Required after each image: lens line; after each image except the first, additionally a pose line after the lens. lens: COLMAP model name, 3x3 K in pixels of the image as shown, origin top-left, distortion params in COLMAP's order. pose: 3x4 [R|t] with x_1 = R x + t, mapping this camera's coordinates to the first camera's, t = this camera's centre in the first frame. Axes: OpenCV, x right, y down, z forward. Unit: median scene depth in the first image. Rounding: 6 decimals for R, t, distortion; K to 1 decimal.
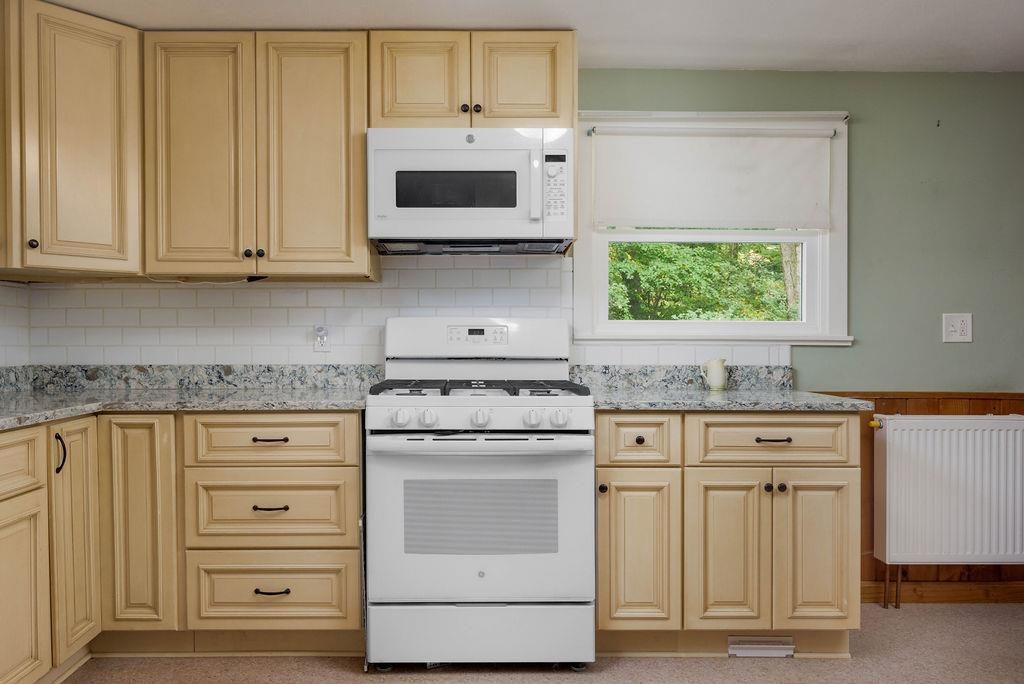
lens RADIAL K [[718.8, 0, 483.5], [0, 718.8, 348.5], [0, 0, 1]] dist [-0.002990, 0.005186]
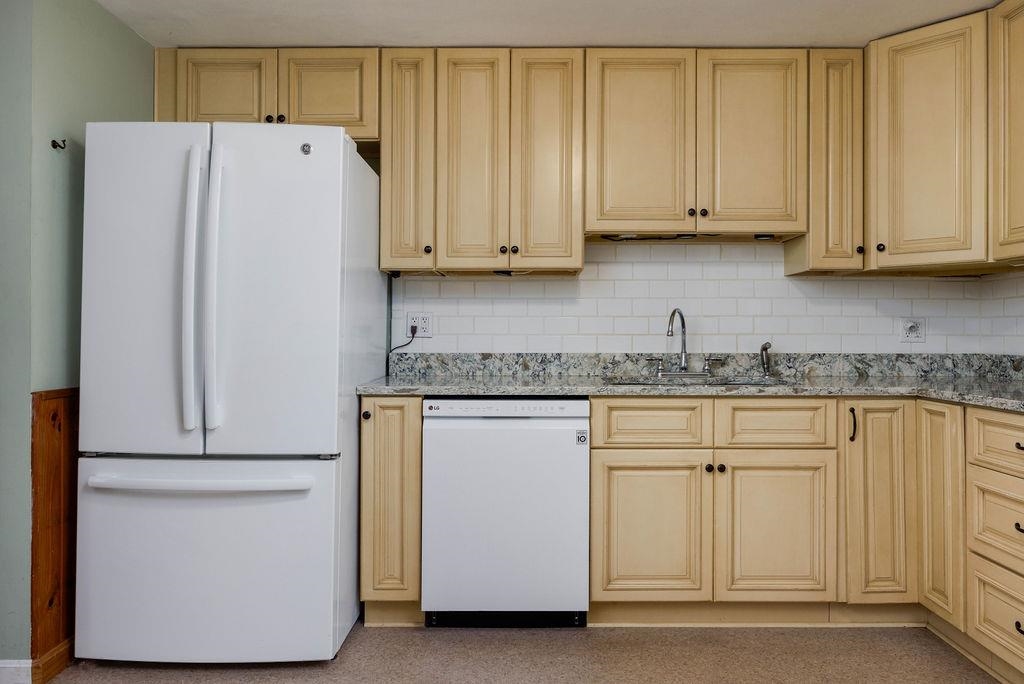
lens RADIAL K [[718.8, 0, 533.6], [0, 718.8, 332.7], [0, 0, 1]] dist [-0.002990, 0.005186]
pose [[0.023446, 0.001339, -0.999724, 0.520281], [-0.012200, 0.999925, 0.001053, -0.001021], [0.999651, 0.012172, 0.023461, 0.400682]]
